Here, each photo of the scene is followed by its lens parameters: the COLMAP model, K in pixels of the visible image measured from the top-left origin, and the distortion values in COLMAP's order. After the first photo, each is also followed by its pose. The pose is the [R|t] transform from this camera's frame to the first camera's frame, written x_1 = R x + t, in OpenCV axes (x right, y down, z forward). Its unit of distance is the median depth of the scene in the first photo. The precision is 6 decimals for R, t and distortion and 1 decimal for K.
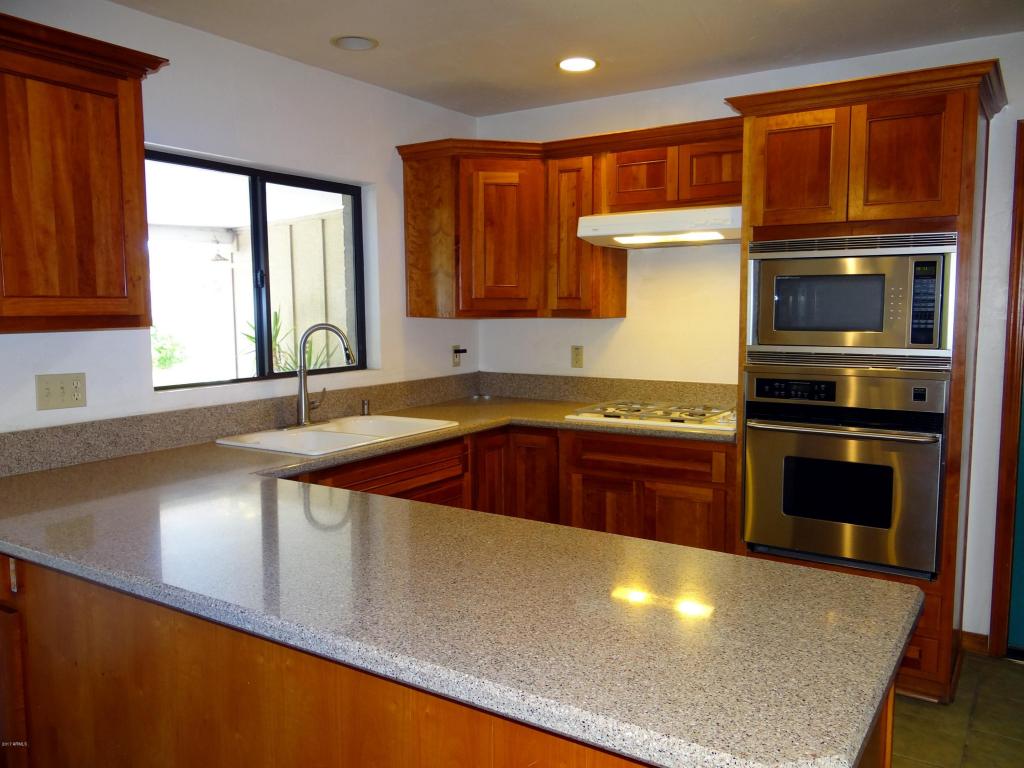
lens RADIAL K [[810.5, 0, 512.0], [0, 810.5, 384.0], [0, 0, 1]] dist [0.005531, -0.000900]
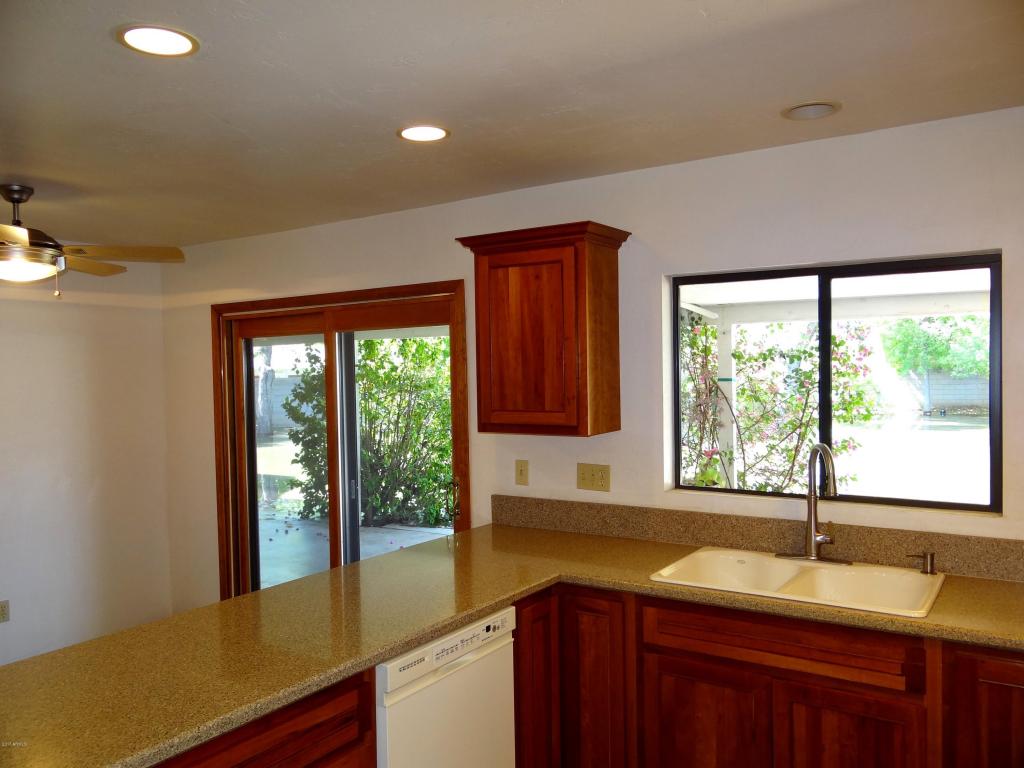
lens RADIAL K [[810.5, 0, 512.0], [0, 810.5, 384.0], [0, 0, 1]] dist [0.005531, -0.000900]
pose [[-0.005903, 0.028229, -0.999584, 0.722158], [-0.077120, 0.996611, 0.028601, -0.160833], [0.997004, 0.077257, -0.003706, 0.811961]]
